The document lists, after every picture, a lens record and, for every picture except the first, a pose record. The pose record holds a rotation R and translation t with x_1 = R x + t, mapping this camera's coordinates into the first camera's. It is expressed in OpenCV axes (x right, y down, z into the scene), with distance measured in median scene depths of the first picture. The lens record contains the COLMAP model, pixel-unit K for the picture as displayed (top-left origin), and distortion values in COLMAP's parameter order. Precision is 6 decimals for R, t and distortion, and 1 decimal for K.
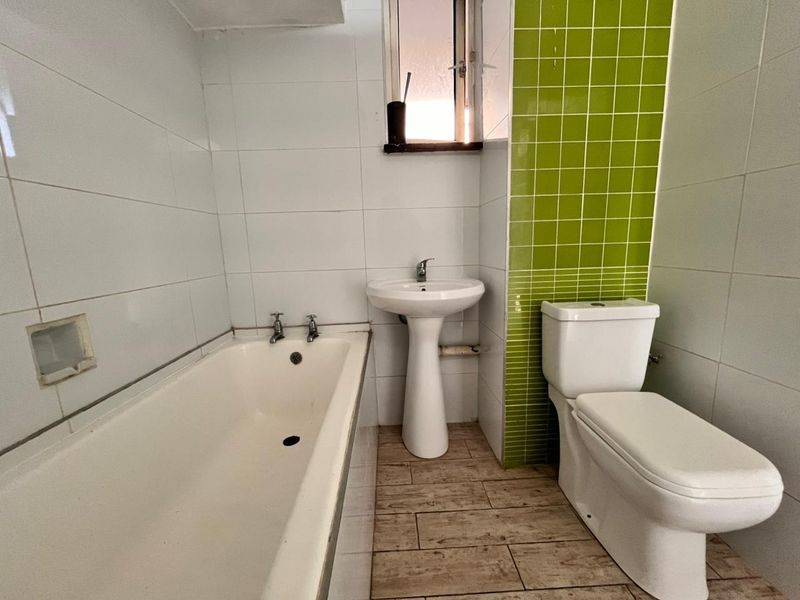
lens RADIAL K [[323.7, 0, 397.5], [0, 323.7, 297.6], [0, 0, 1]] dist [-0.002152, 0.000001]
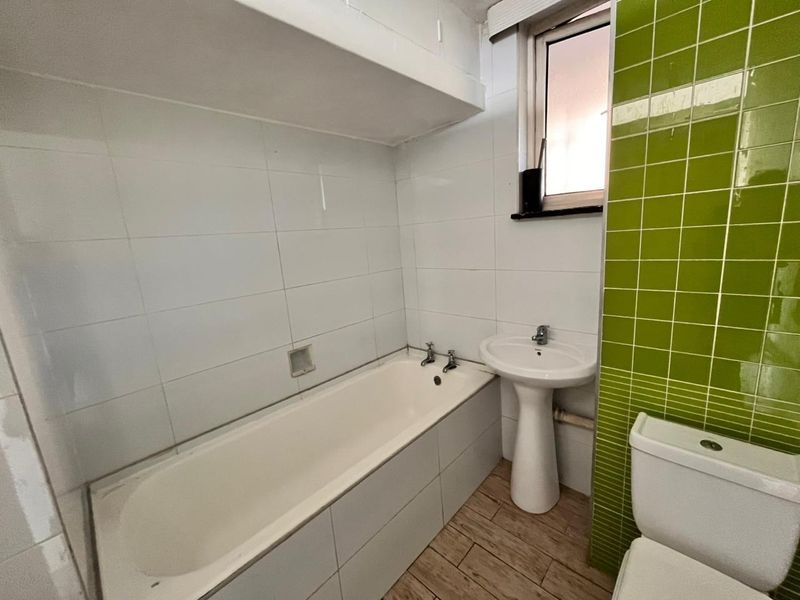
lens RADIAL K [[323.7, 0, 397.5], [0, 323.7, 297.6], [0, 0, 1]] dist [-0.002152, 0.000001]
pose [[0.702944, 0.116689, -0.701607, 0.544233], [-0.067365, 0.992938, 0.097650, -0.316165], [0.708047, -0.021379, 0.705841, -0.039975]]
